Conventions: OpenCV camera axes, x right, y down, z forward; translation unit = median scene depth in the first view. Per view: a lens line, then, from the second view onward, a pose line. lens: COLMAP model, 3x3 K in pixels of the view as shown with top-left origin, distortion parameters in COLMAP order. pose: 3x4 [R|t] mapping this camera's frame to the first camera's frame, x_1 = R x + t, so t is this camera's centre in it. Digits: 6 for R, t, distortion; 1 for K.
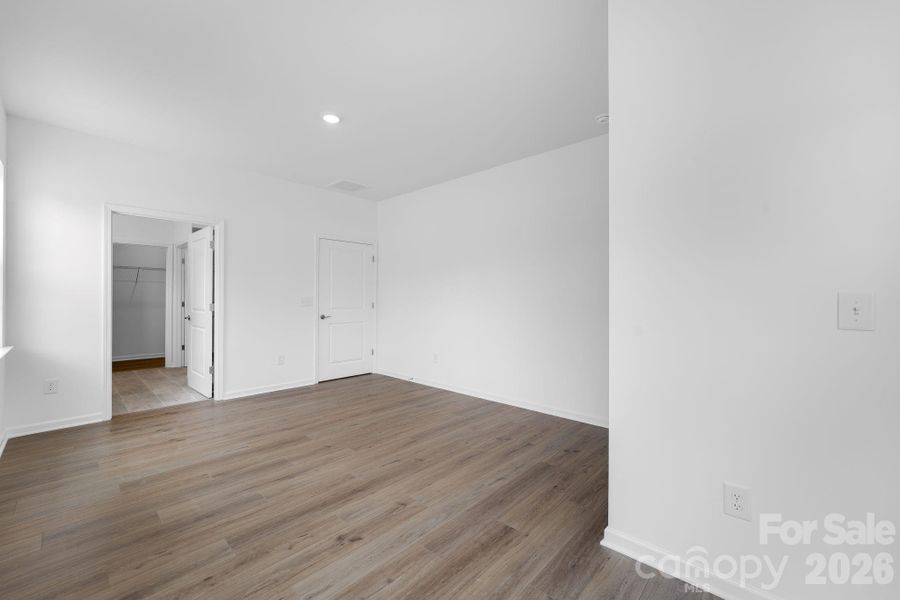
lens RADIAL K [[365.9, 0, 451.6], [0, 365.9, 297.3], [0, 0, 1]] dist [-0.014378, -0.000024]
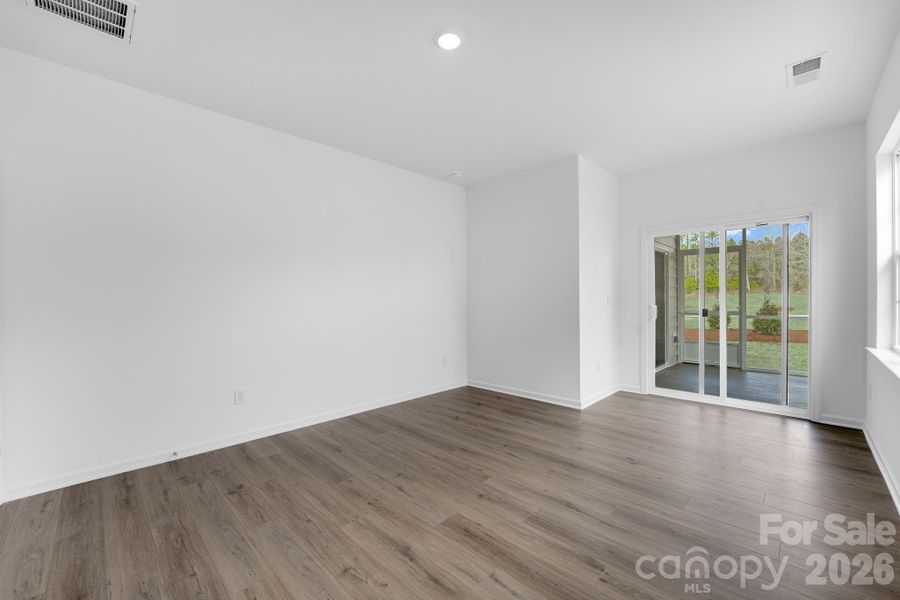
lens RADIAL K [[365.9, 0, 451.6], [0, 365.9, 297.3], [0, 0, 1]] dist [-0.014378, -0.000024]
pose [[0.028125, 0.000610, 0.999604, -1.076648], [0.002719, 0.999996, -0.000687, -0.003207], [-0.999601, 0.002737, 0.028123, 1.017958]]
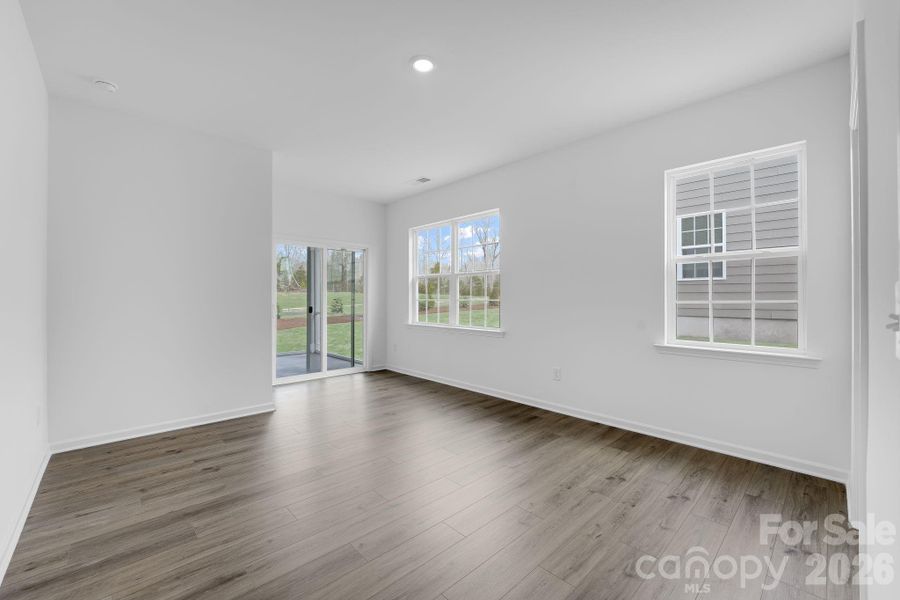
lens RADIAL K [[365.9, 0, 451.6], [0, 365.9, 297.3], [0, 0, 1]] dist [-0.014378, -0.000024]
pose [[-0.997861, -0.002278, 0.065328, -0.461942], [-0.002601, 0.999985, -0.004855, 0.004343], [-0.065316, -0.005015, -0.997852, 1.842243]]
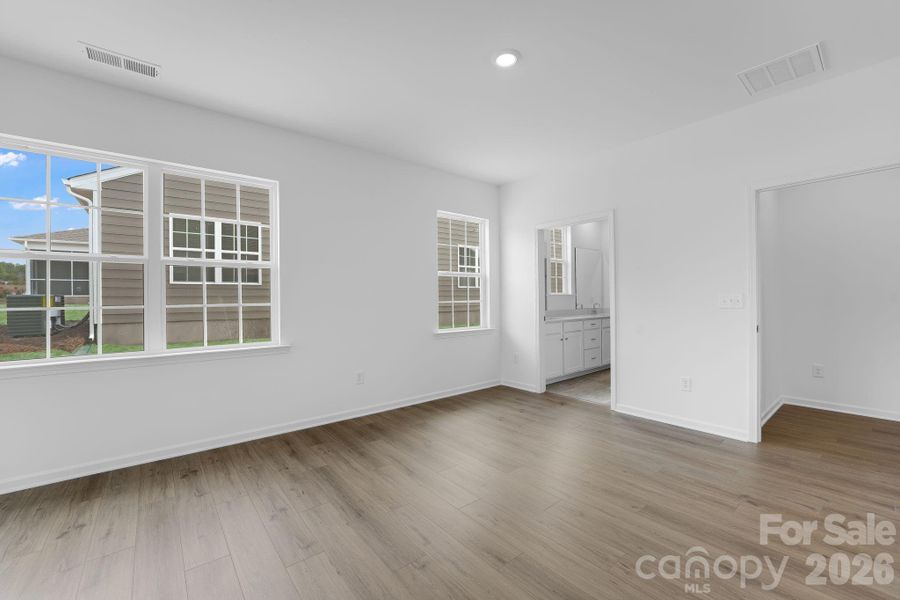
lens RADIAL K [[361.8, 0, 445.7], [0, 361.8, 302.3], [0, 0, 1]] dist [-0.032165, 0.000071]
pose [[-0.147635, 0.008260, -0.989007, 0.438786], [0.014290, 0.999879, 0.006218, 0.002789], [0.988939, -0.013215, -0.147735, 1.014955]]
